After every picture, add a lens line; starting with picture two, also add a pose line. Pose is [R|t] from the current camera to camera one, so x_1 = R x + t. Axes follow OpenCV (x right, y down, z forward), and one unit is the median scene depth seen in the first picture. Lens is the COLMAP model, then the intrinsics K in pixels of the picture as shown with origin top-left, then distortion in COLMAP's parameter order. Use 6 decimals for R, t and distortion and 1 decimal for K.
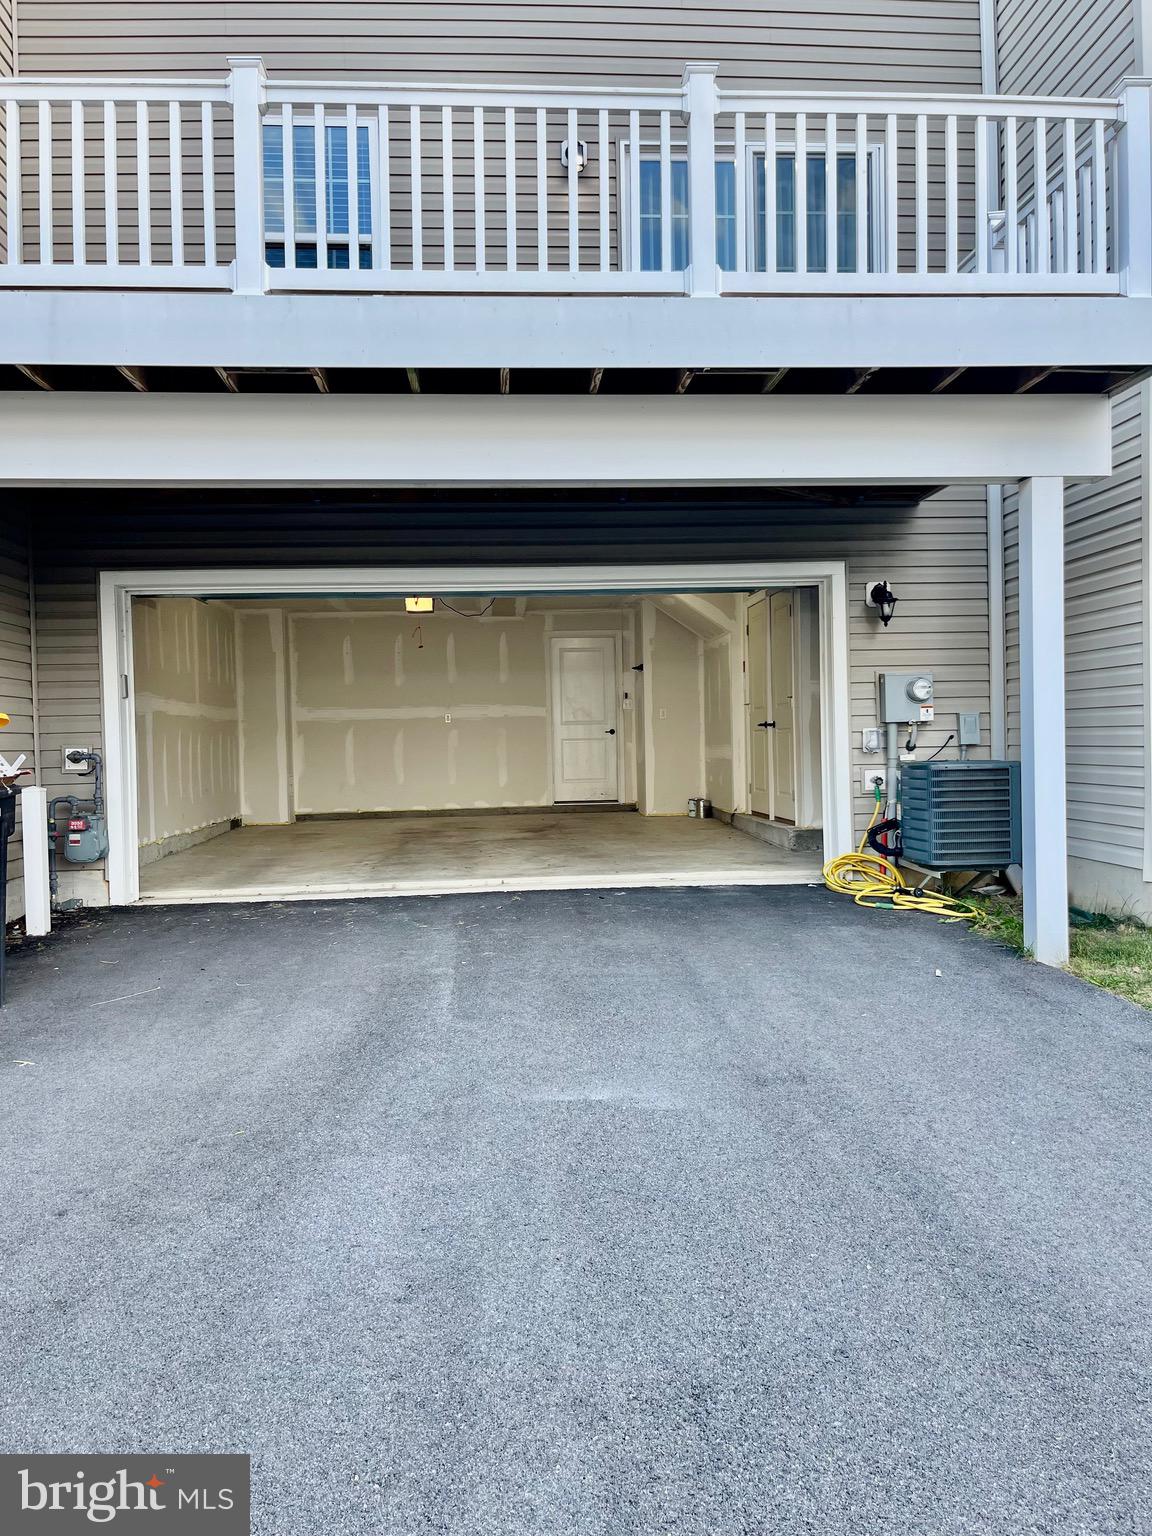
lens RADIAL K [[1126.3, 0, 576.0], [0, 1126.3, 768.0], [0, 0, 1]] dist [0.065087, -0.002568]
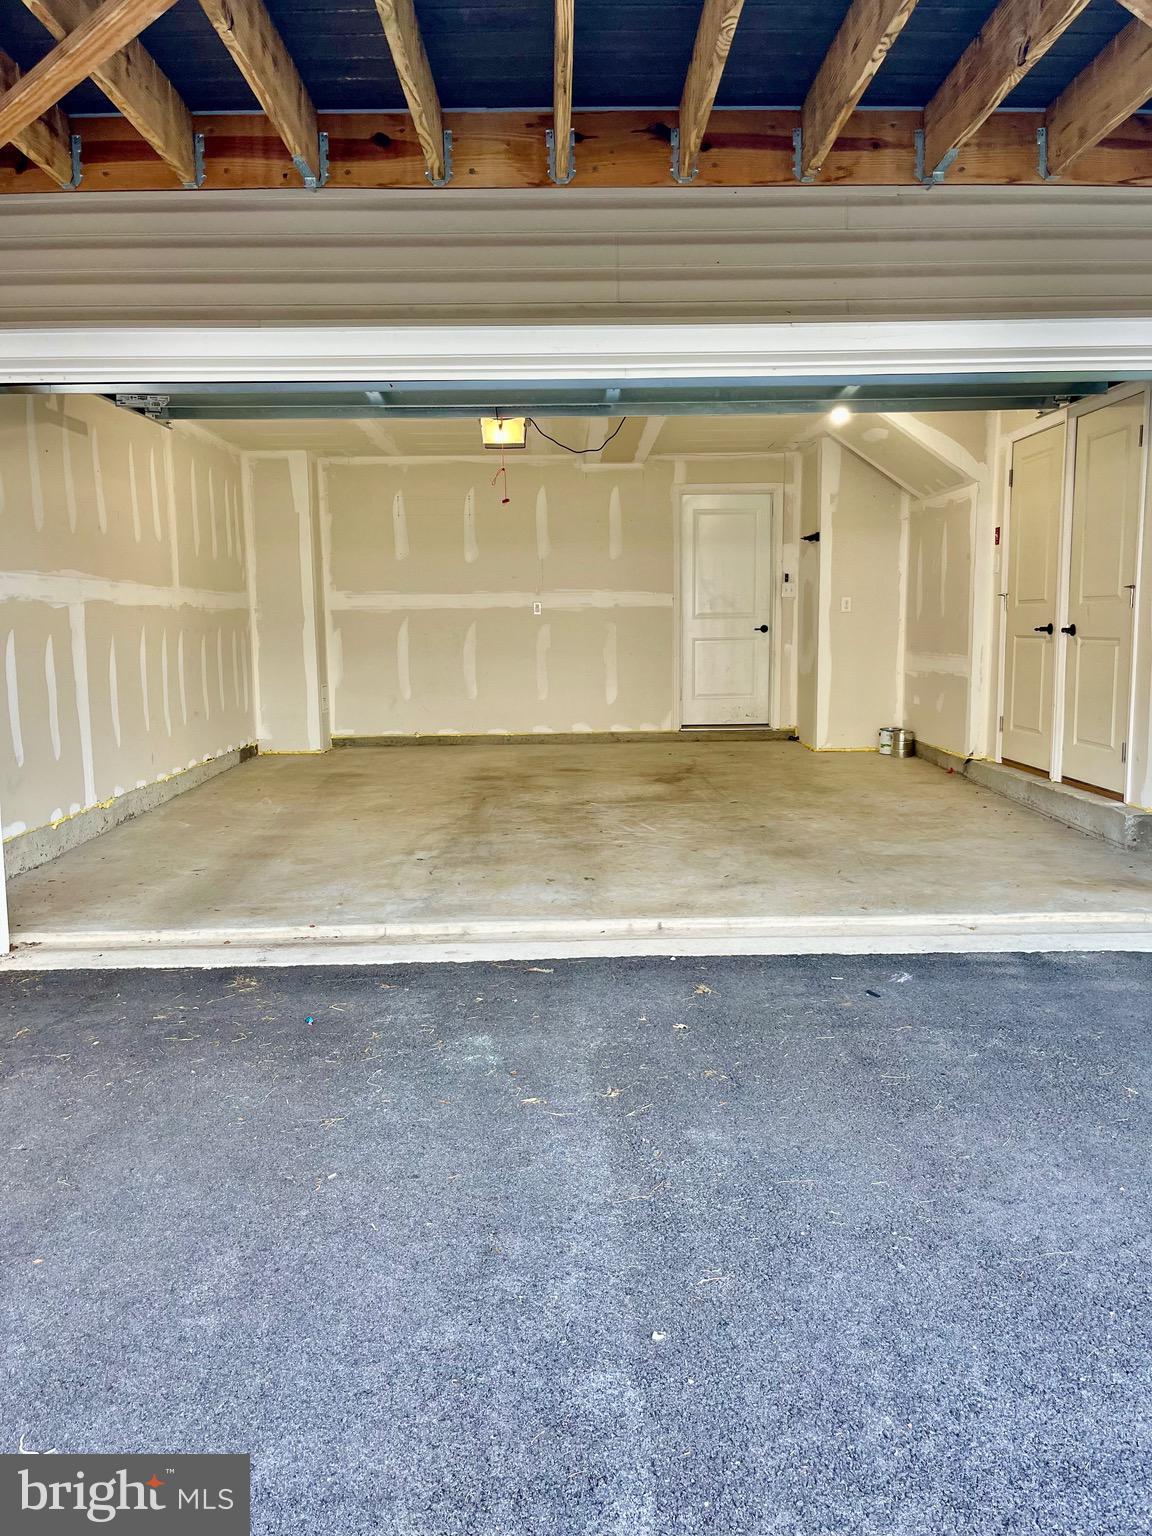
lens RADIAL K [[1126.3, 0, 576.0], [0, 1126.3, 768.0], [0, 0, 1]] dist [0.065087, -0.002568]
pose [[0.998134, 0.017749, -0.058430, -0.047185], [-0.011268, 0.993931, 0.109425, -0.022917], [0.060017, -0.108563, 0.992276, 0.286847]]
